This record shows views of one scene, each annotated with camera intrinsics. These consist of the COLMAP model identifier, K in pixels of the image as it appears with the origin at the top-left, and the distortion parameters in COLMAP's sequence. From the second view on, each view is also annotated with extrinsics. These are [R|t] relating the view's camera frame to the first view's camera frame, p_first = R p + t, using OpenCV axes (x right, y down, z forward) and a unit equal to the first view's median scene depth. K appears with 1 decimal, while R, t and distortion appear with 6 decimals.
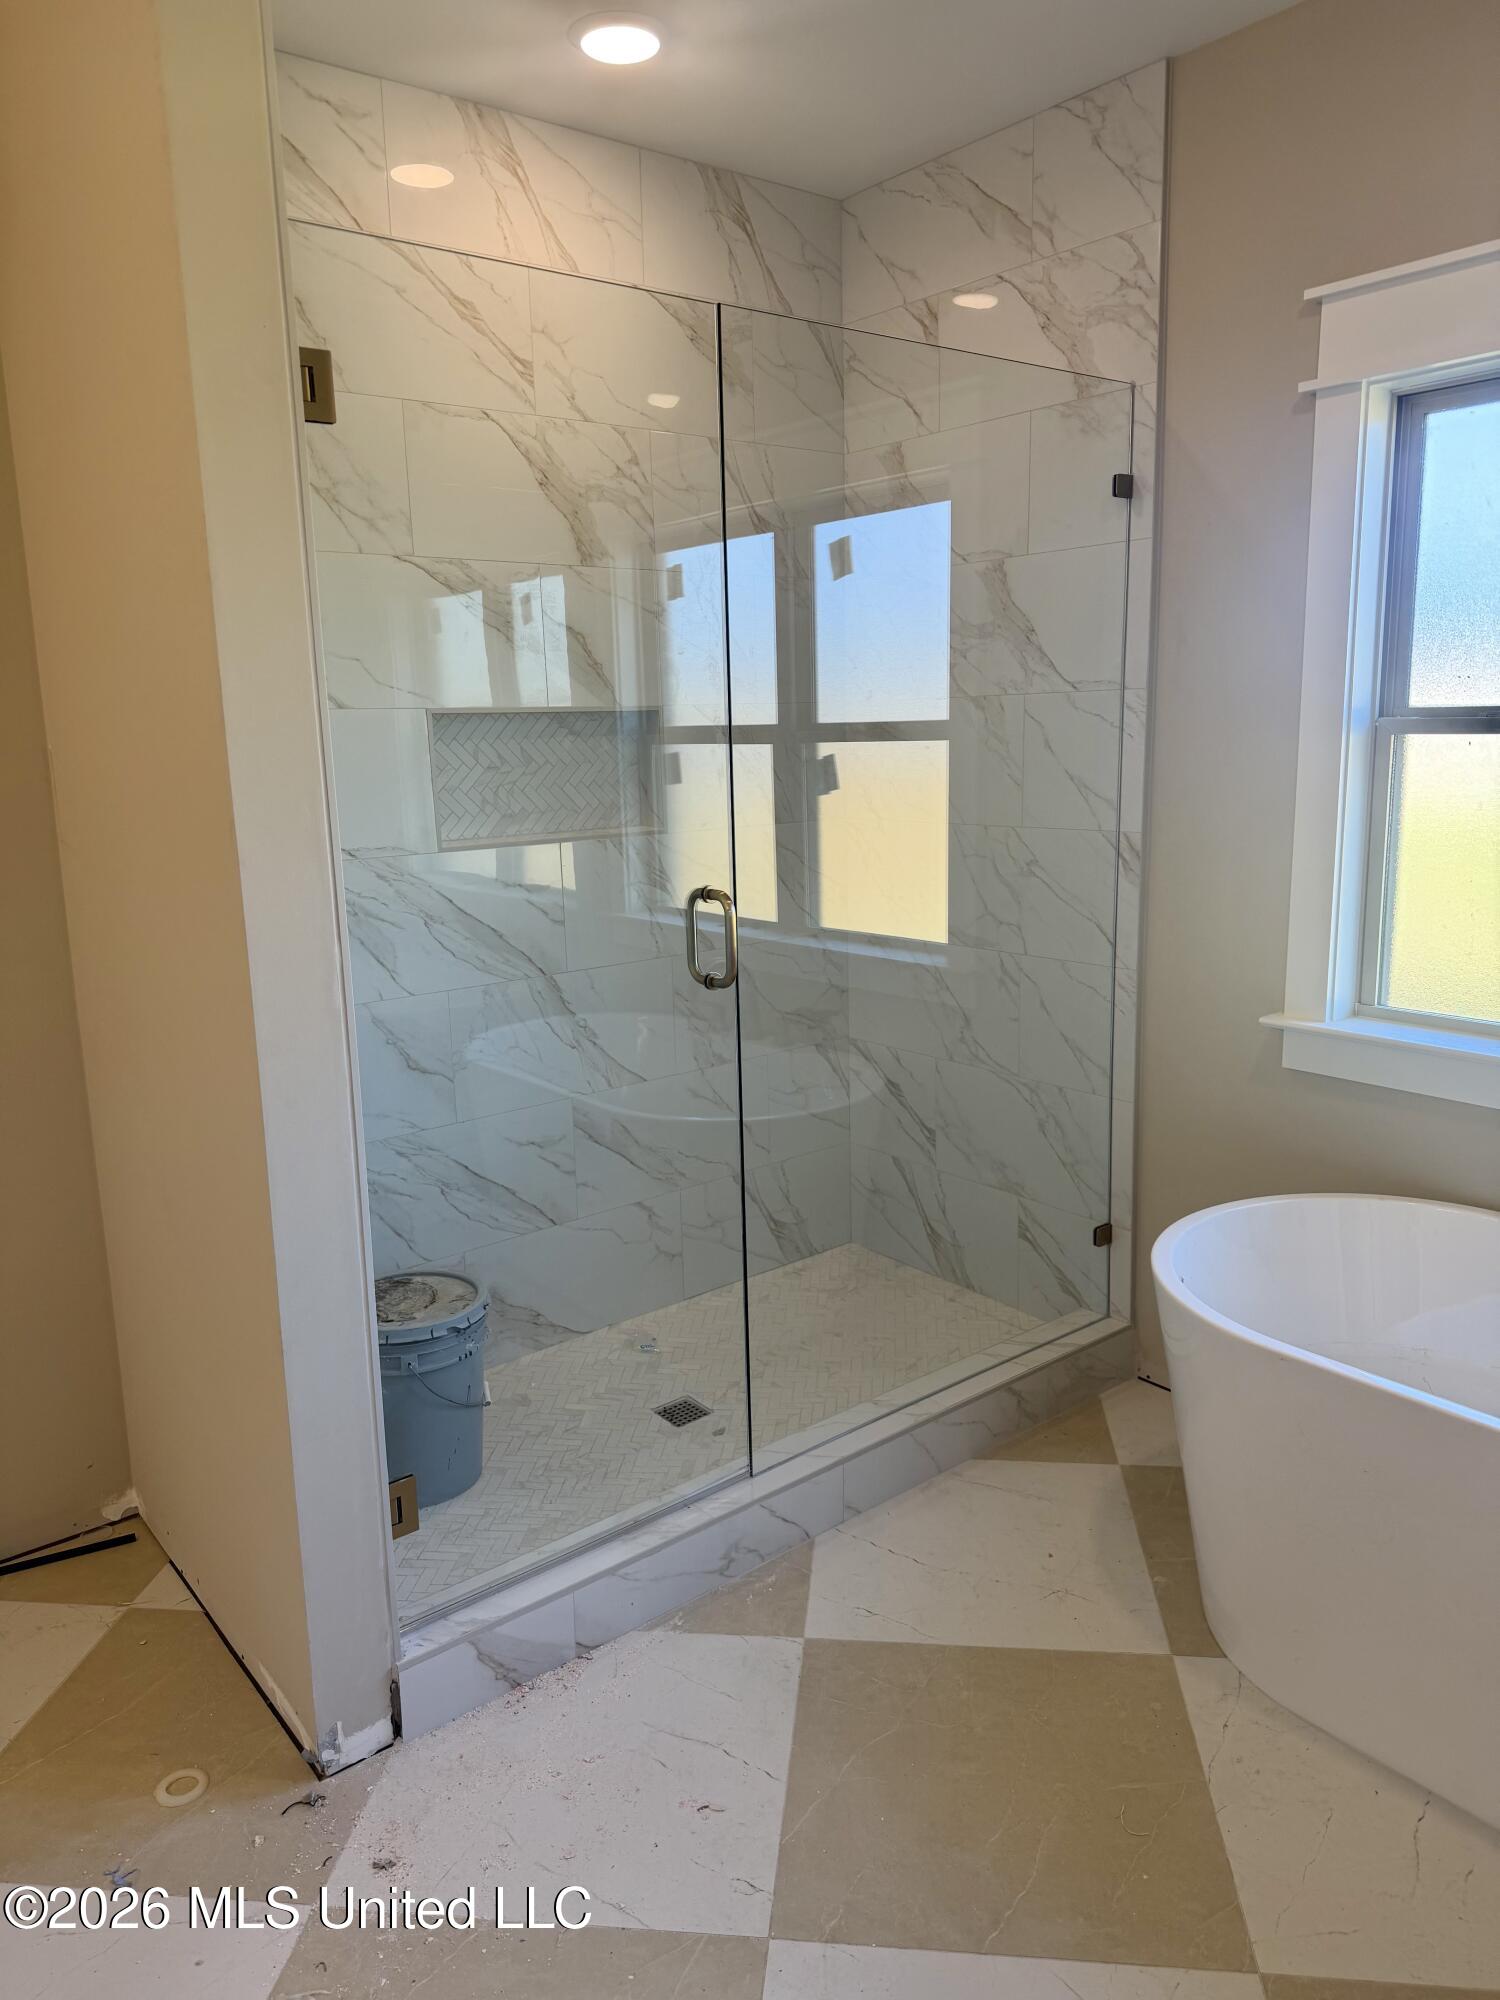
lens RADIAL K [[1408.7, 0, 725.8], [0, 1408.7, 1004.7], [0, 0, 1]] dist [0.062931, -0.219009]
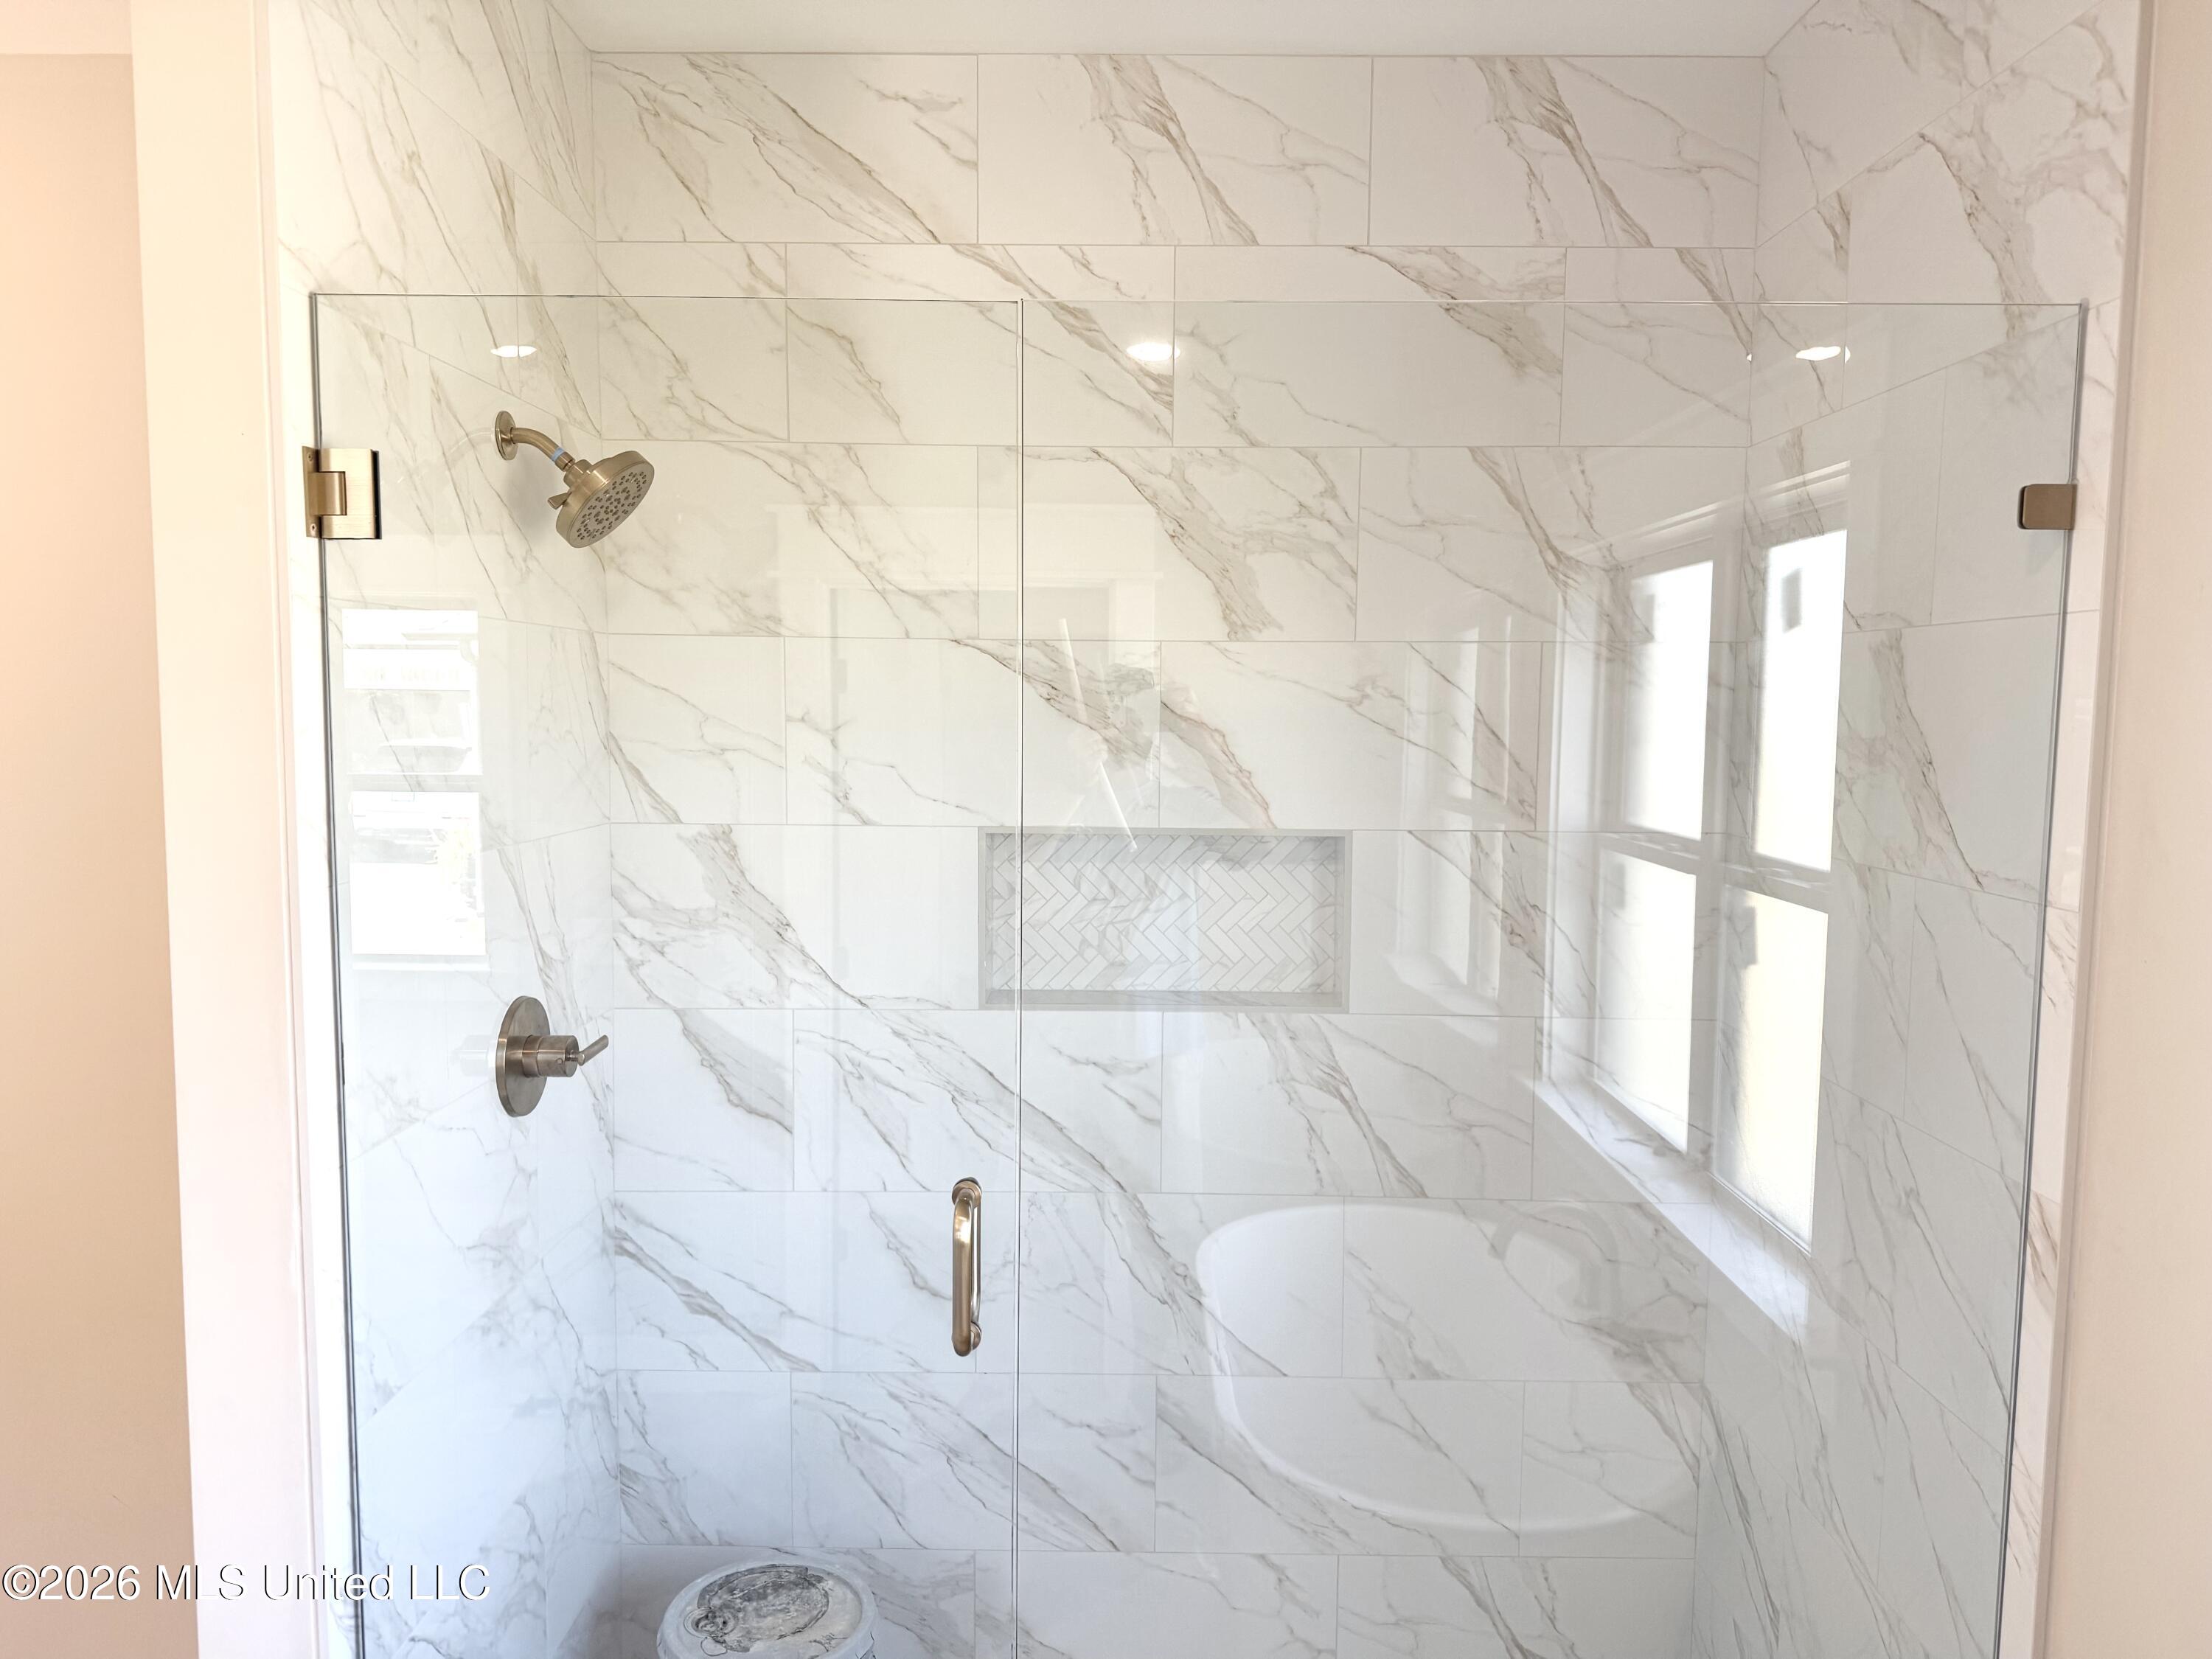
lens RADIAL K [[1530.3, 0, 1107.1], [0, 1530.3, 798.2], [0, 0, 1]] dist [0.085682, -0.133237]
pose [[0.777006, 0.073834, -0.625148, 0.351727], [-0.151629, 0.985809, -0.072032, -0.167061], [0.610958, 0.150760, 0.777175, 0.369606]]
